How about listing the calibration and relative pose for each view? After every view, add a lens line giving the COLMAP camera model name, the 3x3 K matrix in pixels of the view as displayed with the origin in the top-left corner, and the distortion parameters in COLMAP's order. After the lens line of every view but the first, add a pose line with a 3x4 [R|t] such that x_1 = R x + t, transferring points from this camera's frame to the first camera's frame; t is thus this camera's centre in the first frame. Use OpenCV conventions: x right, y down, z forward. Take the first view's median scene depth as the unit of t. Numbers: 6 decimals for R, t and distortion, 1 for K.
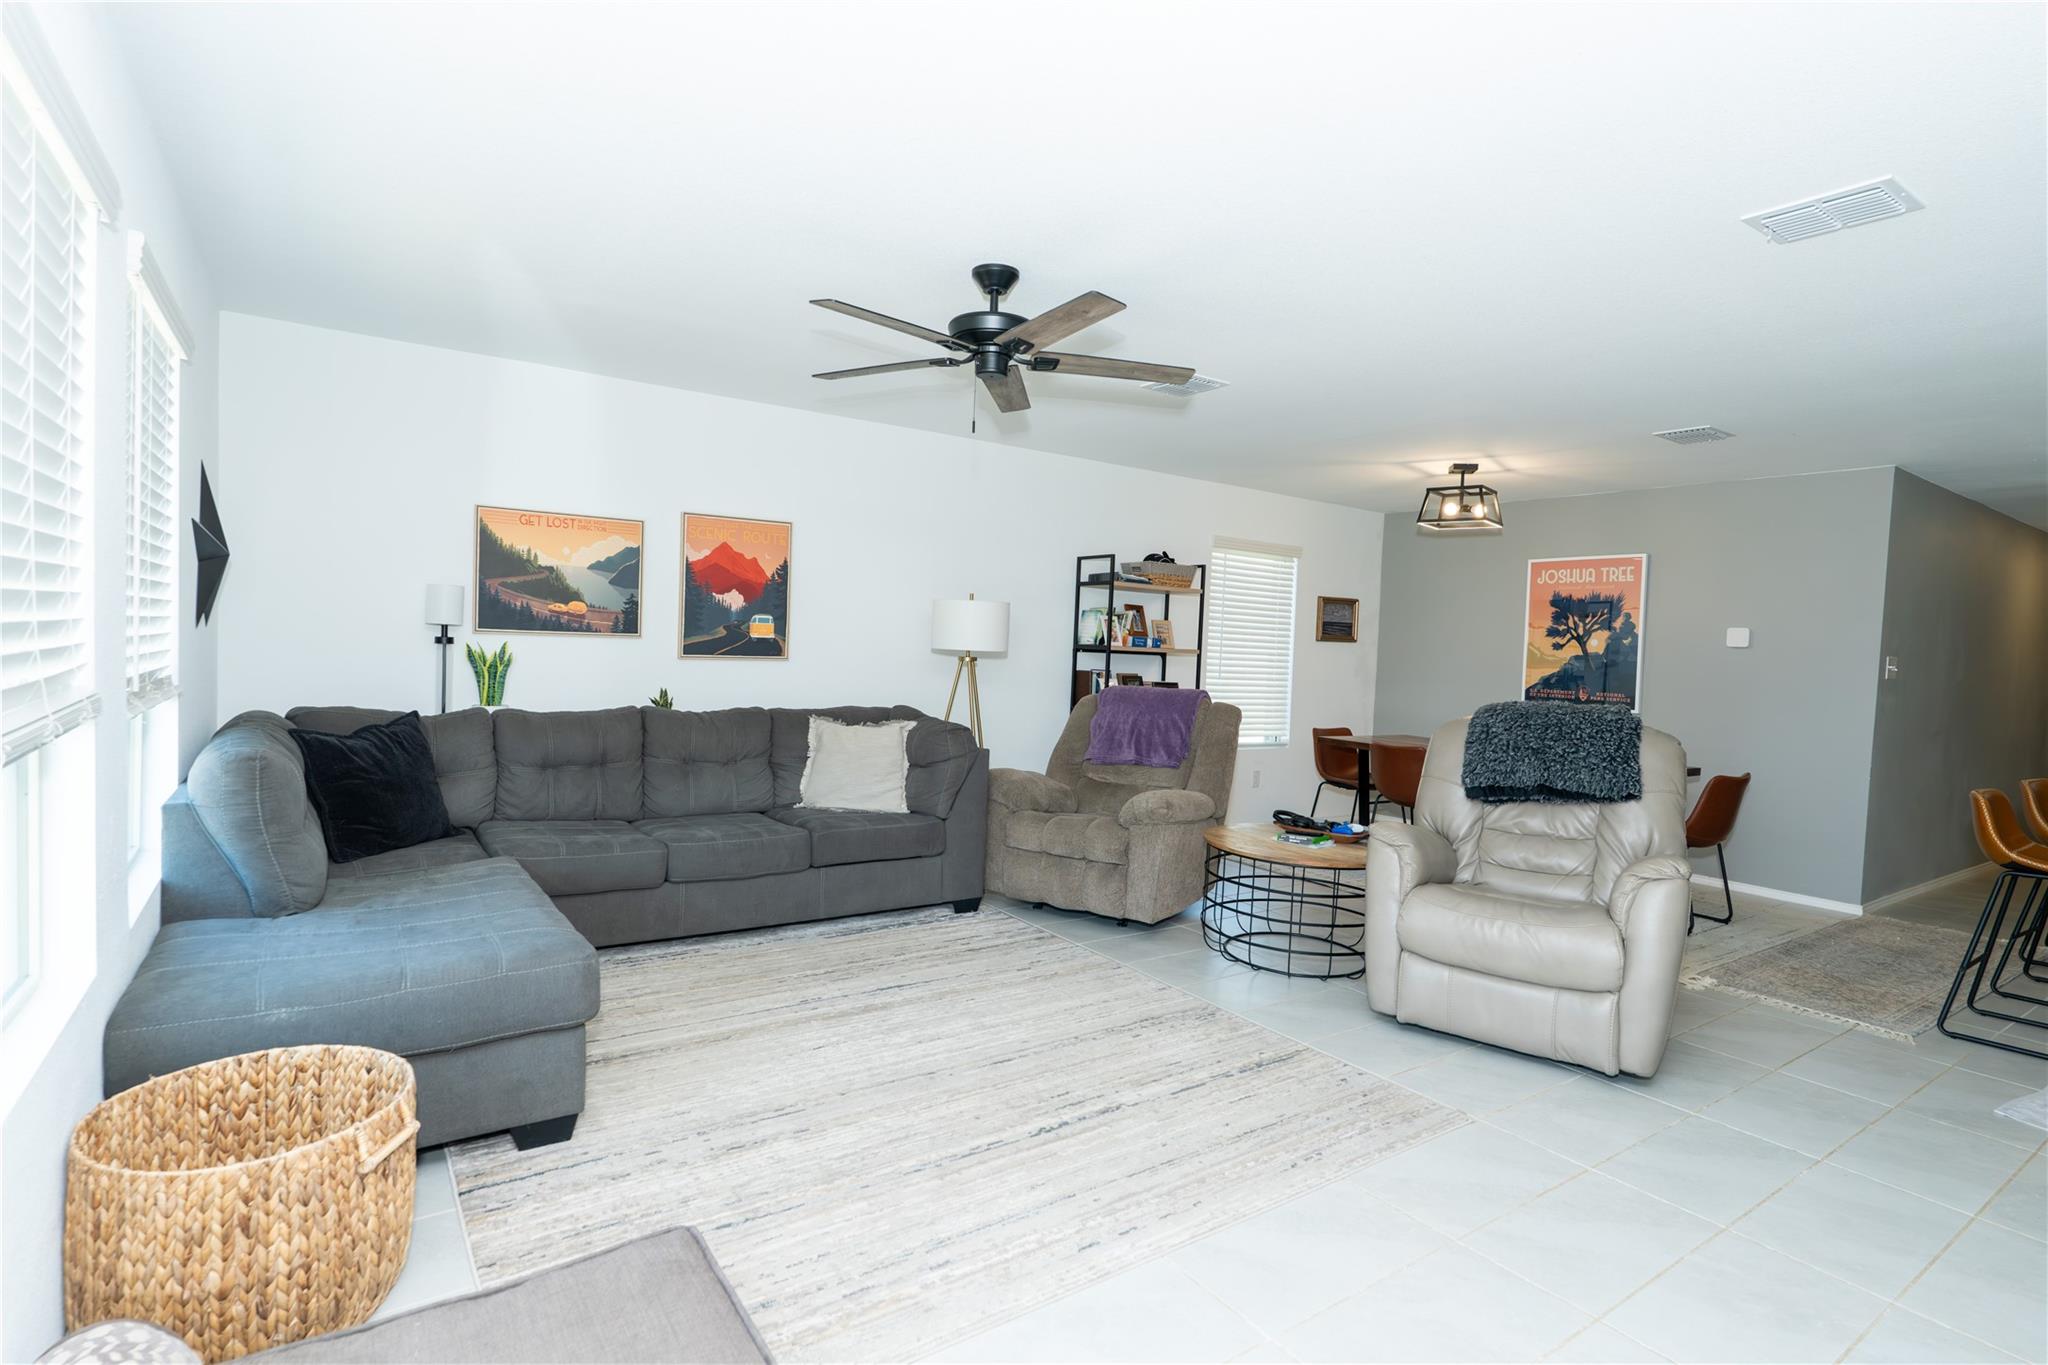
lens RADIAL K [[1012.6, 0, 1025.3], [0, 1012.6, 682.8], [0, 0, 1]] dist [0.006622, 0.000303]
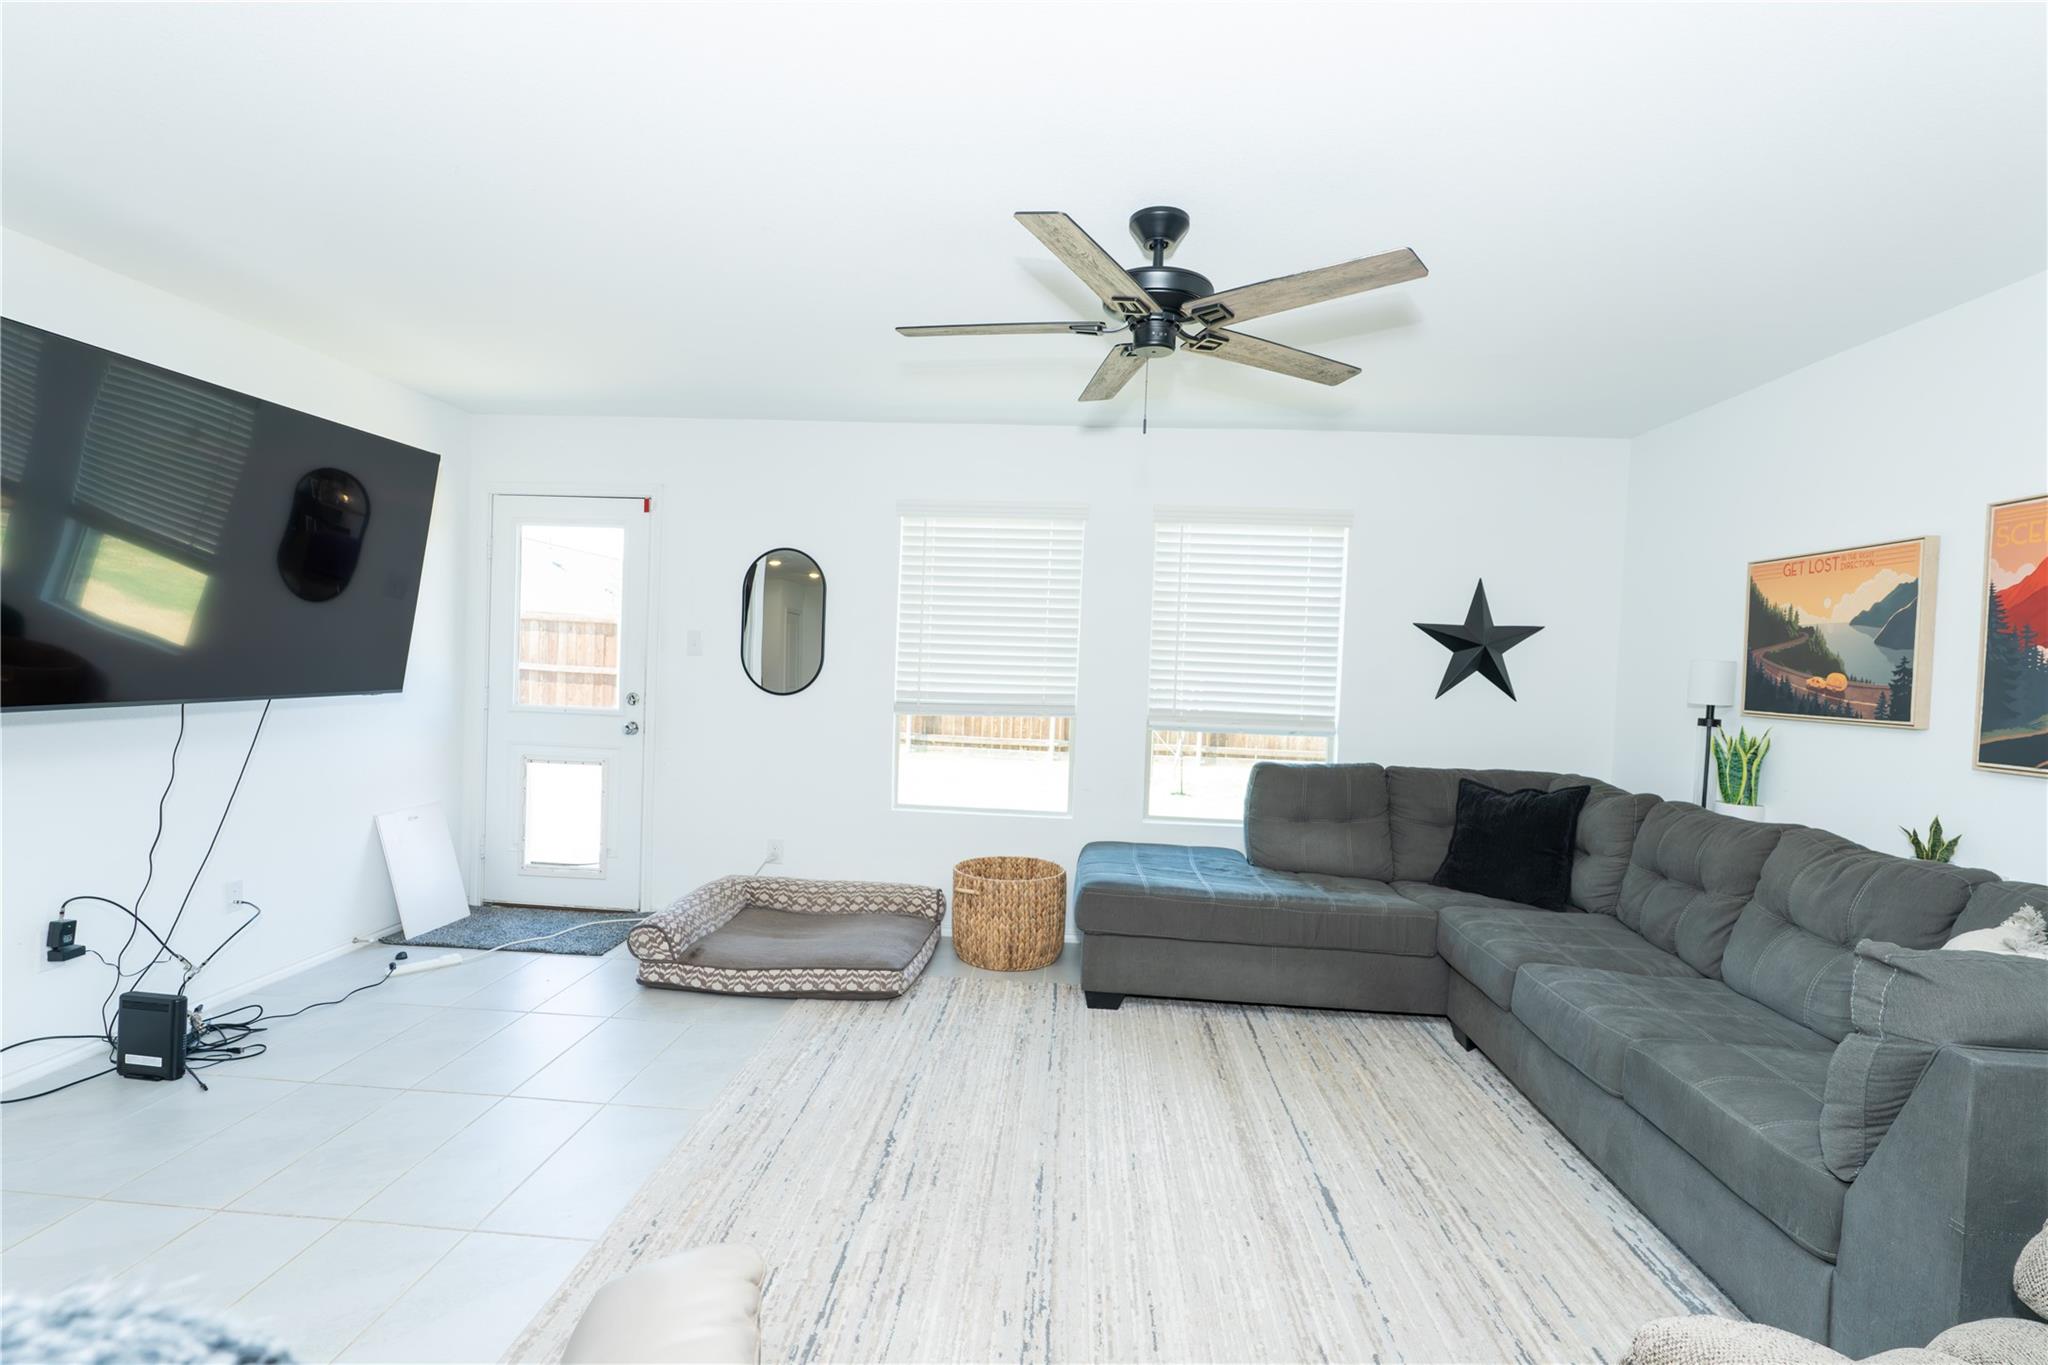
lens RADIAL K [[973.7, 0, 1025.2], [0, 973.7, 679.8], [0, 0, 1]] dist [-0.004108, -0.000324]
pose [[-0.634228, -0.048814, -0.771604, 0.307203], [-0.097331, 0.995106, 0.017049, -0.023933], [0.766995, 0.085914, -0.635875, 0.723240]]
